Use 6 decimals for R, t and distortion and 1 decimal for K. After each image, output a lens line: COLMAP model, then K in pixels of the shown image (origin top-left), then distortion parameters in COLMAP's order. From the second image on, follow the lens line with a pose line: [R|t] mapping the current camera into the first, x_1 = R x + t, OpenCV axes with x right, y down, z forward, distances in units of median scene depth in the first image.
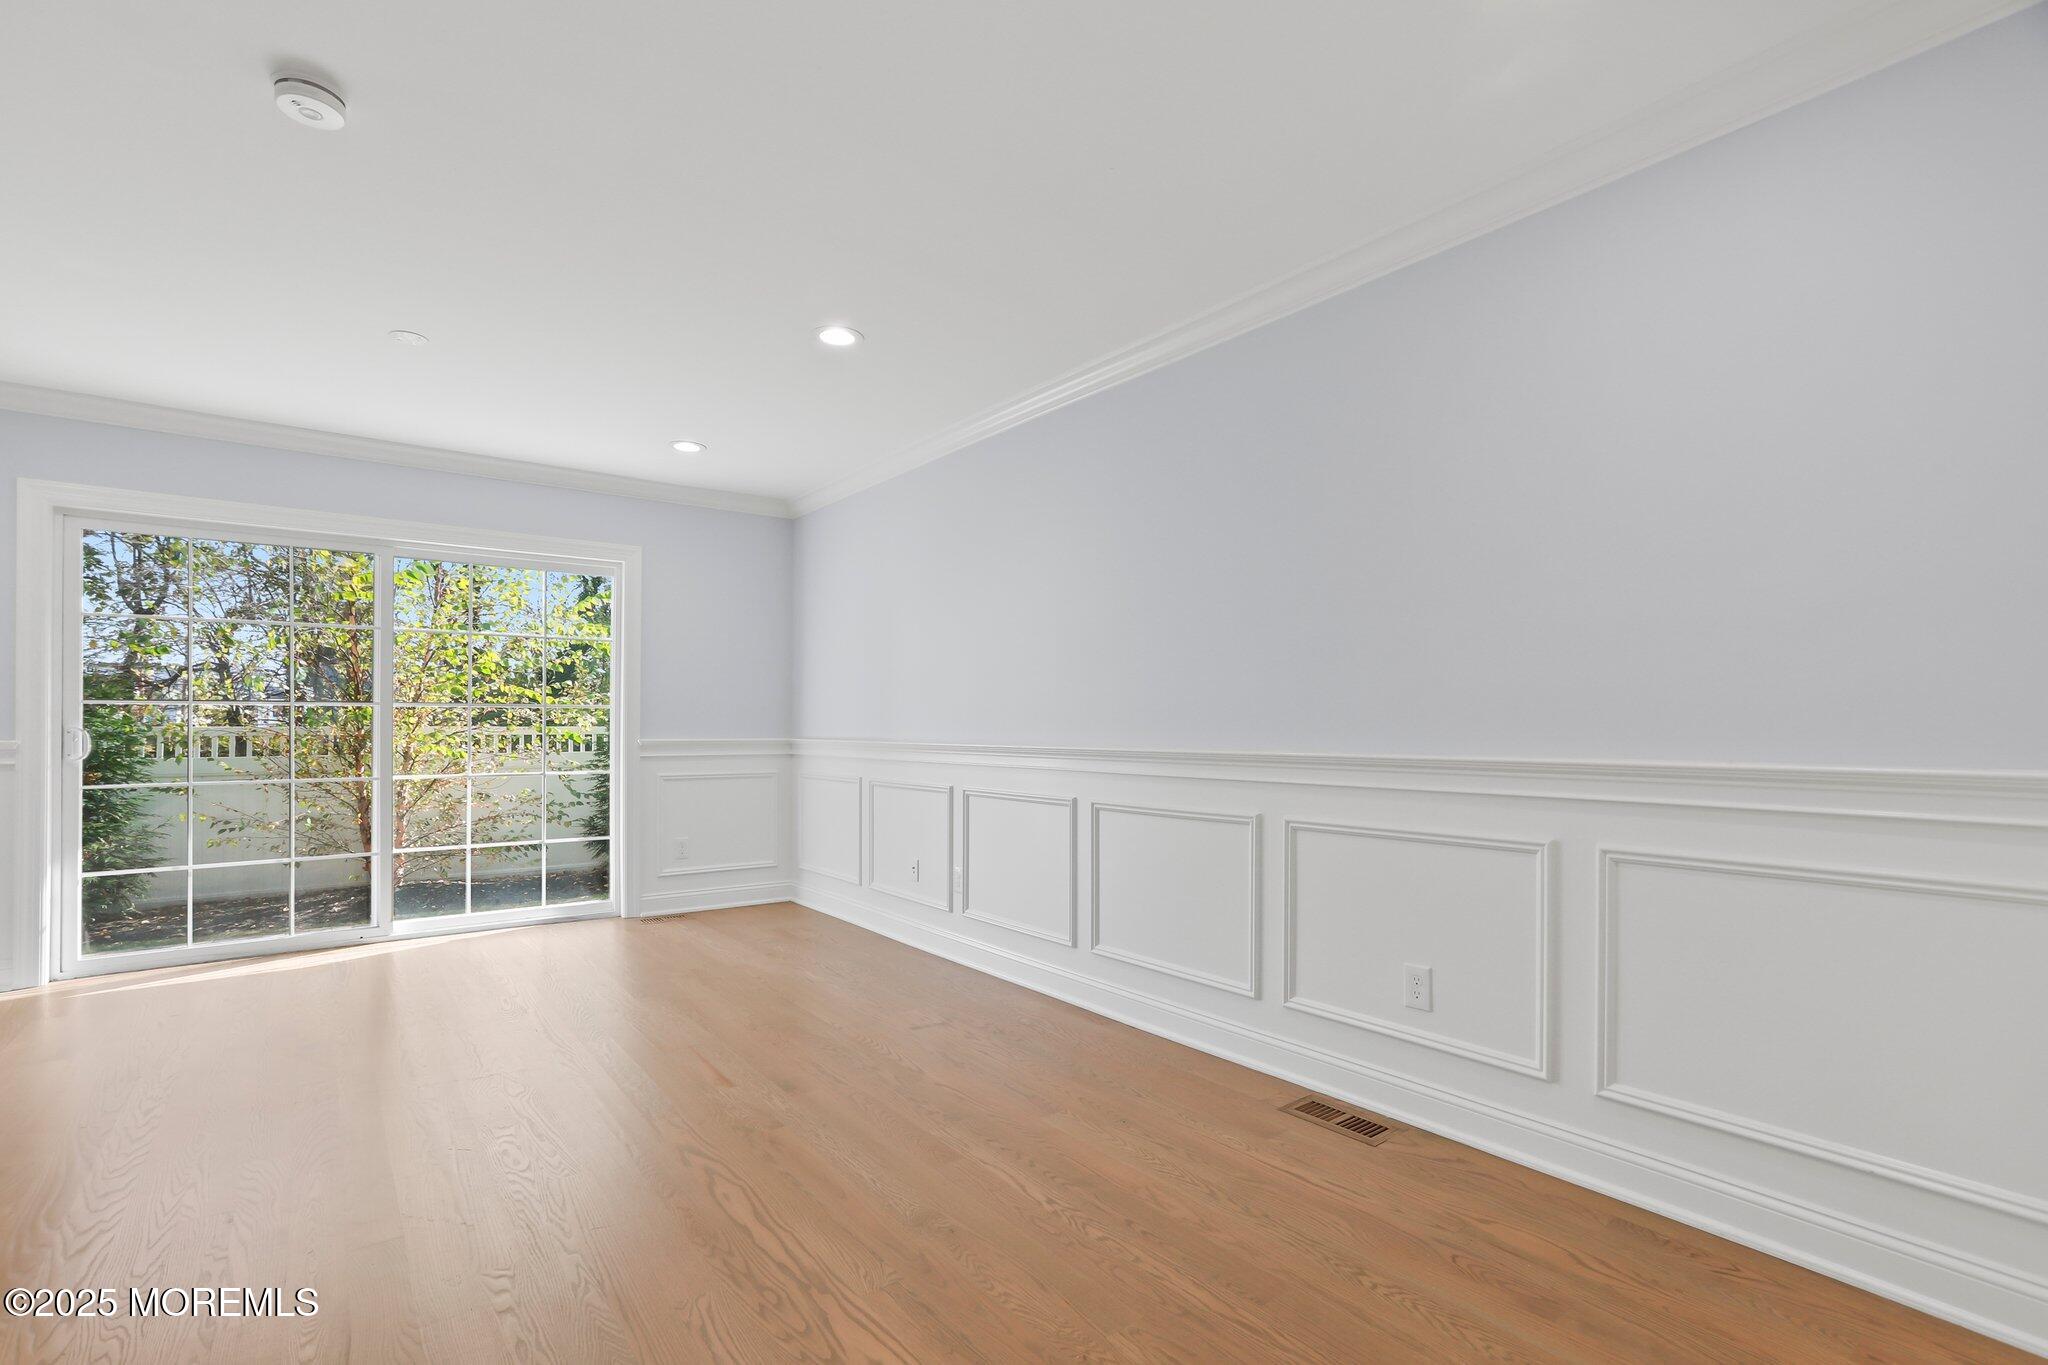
lens RADIAL K [[931.3, 0, 1022.0], [0, 931.3, 686.5], [0, 0, 1]] dist [-0.024928, 0.005871]
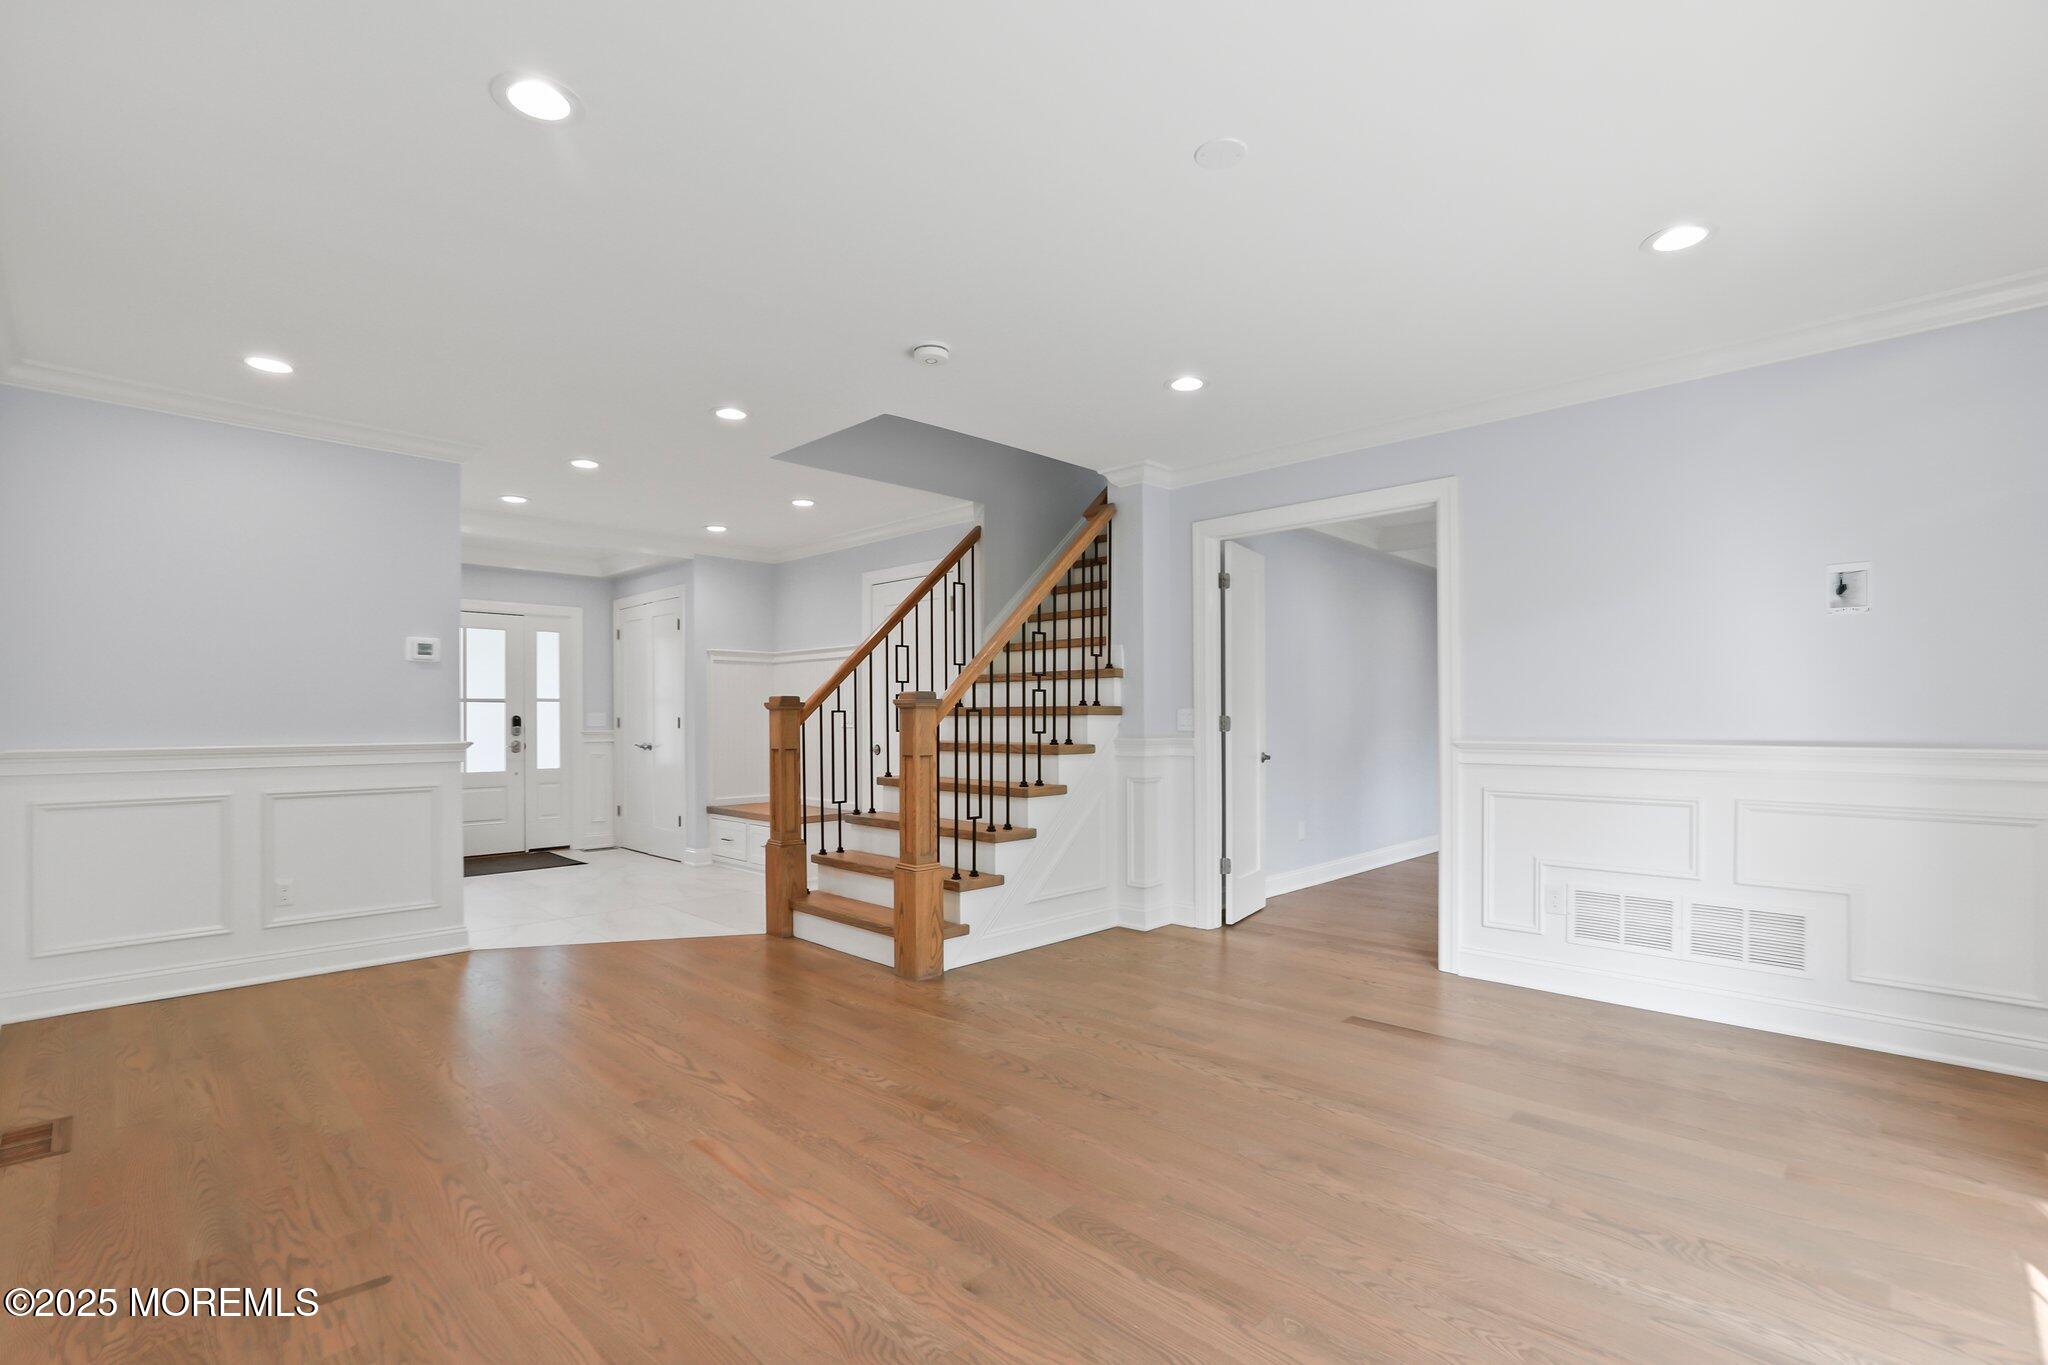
lens RADIAL K [[931.3, 0, 1038.4], [0, 931.3, 752.1], [0, 0, 1]] dist [-0.024928, 0.005871]
pose [[-0.988168, -0.000667, -0.153373, -0.526749], [0.000395, 0.999976, -0.006896, 0.067067], [0.153374, -0.006875, -0.988144, 2.014742]]
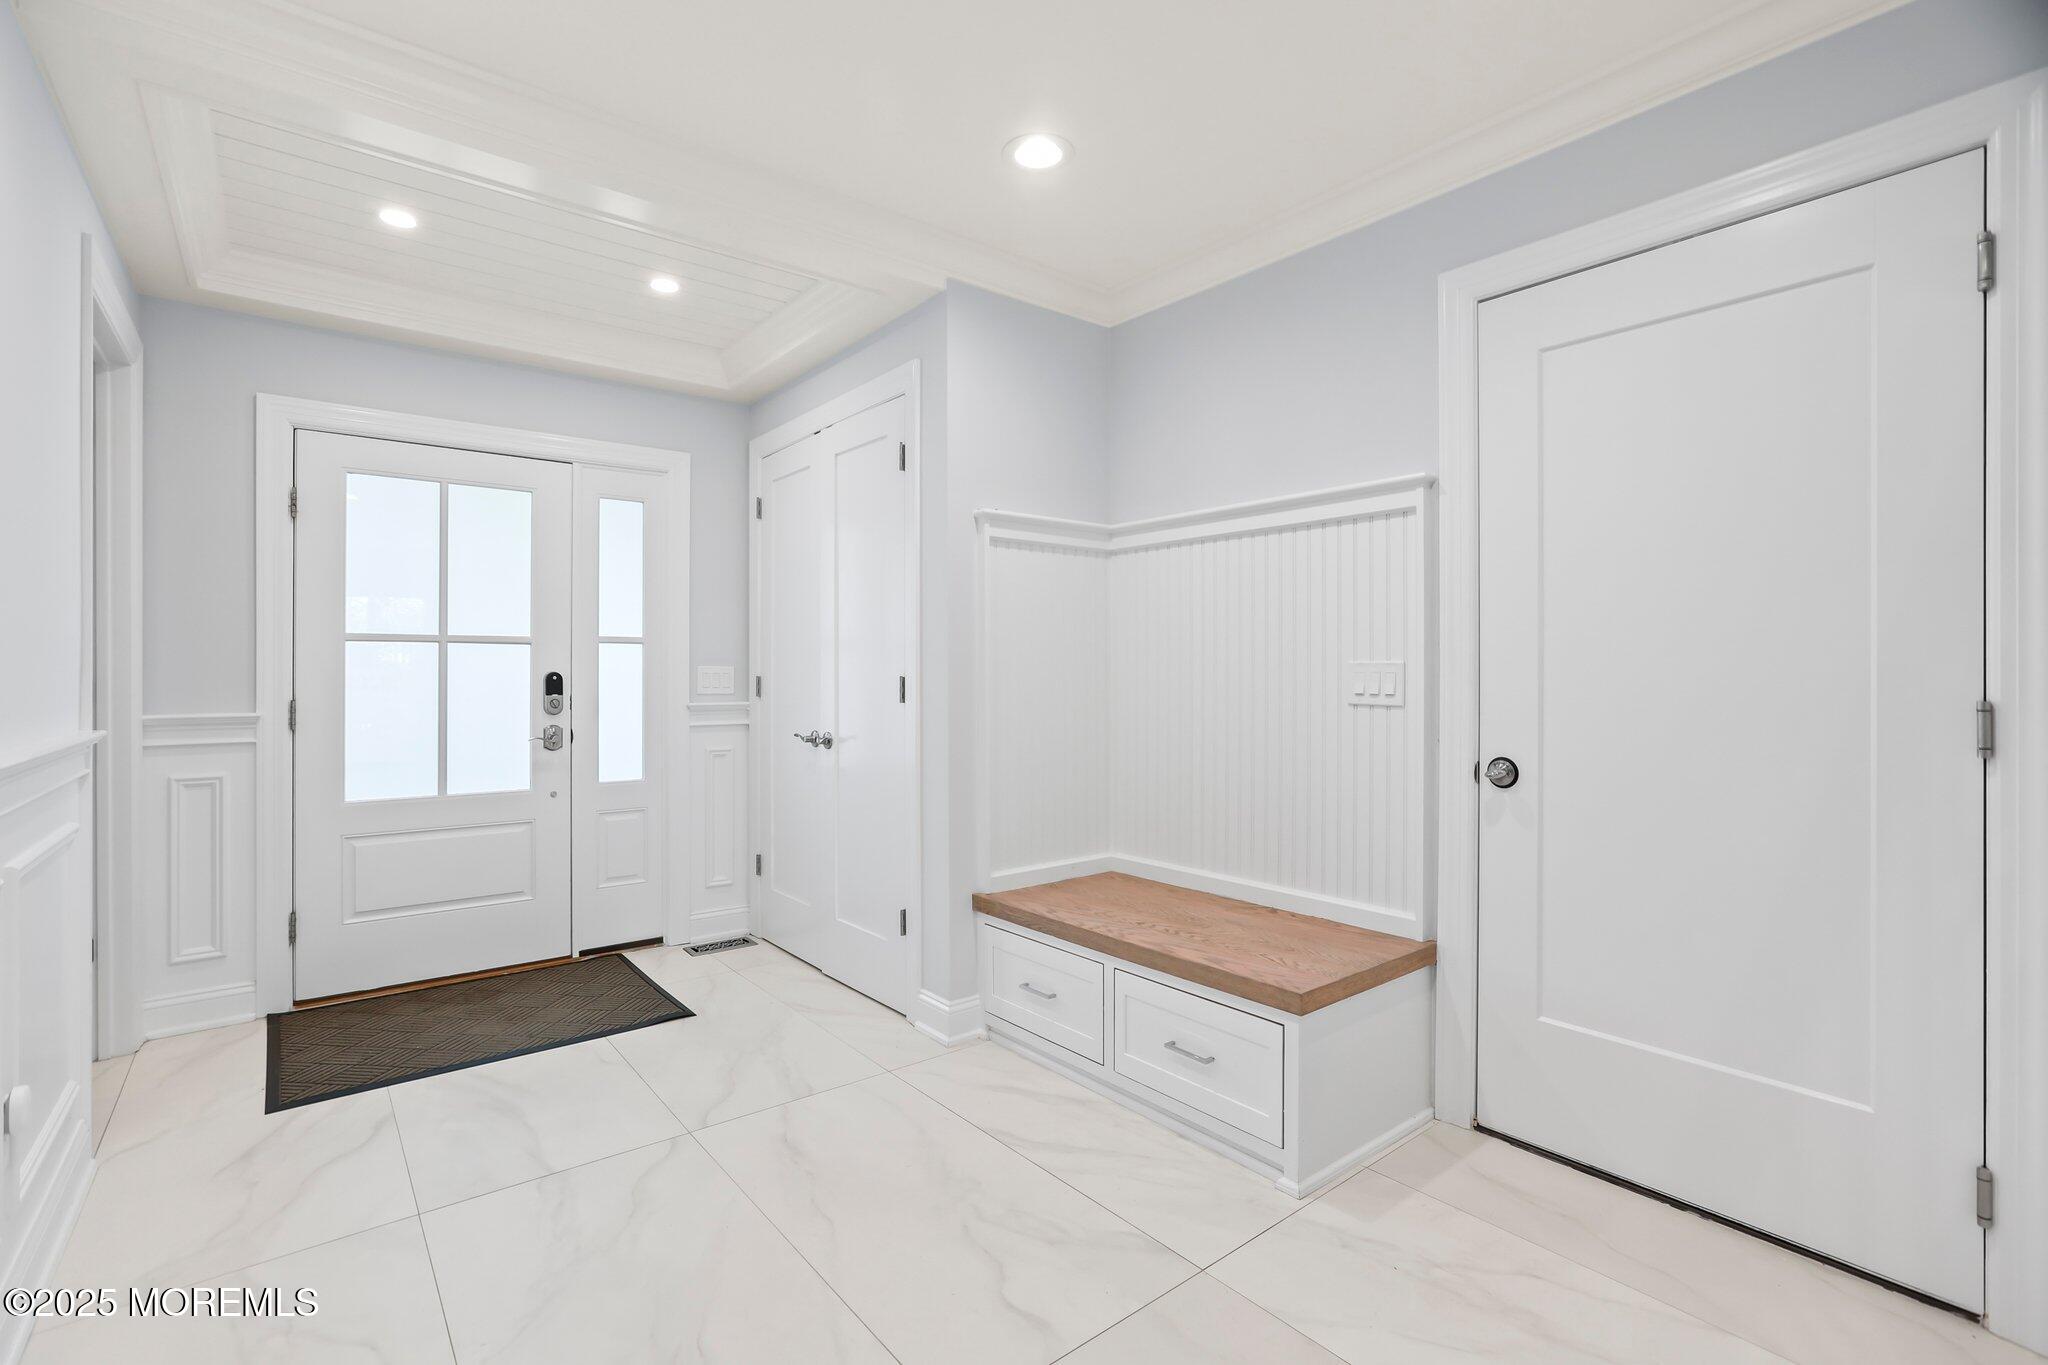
lens RADIAL K [[931.3, 0, 1037.7], [0, 931.3, 700.5], [0, 0, 1]] dist [-0.024928, 0.005871]
pose [[-0.999098, -0.004312, -0.042255, -0.344582], [-0.003748, 0.999903, -0.013433, 0.039475], [0.042309, -0.013262, -0.999017, 1.406034]]
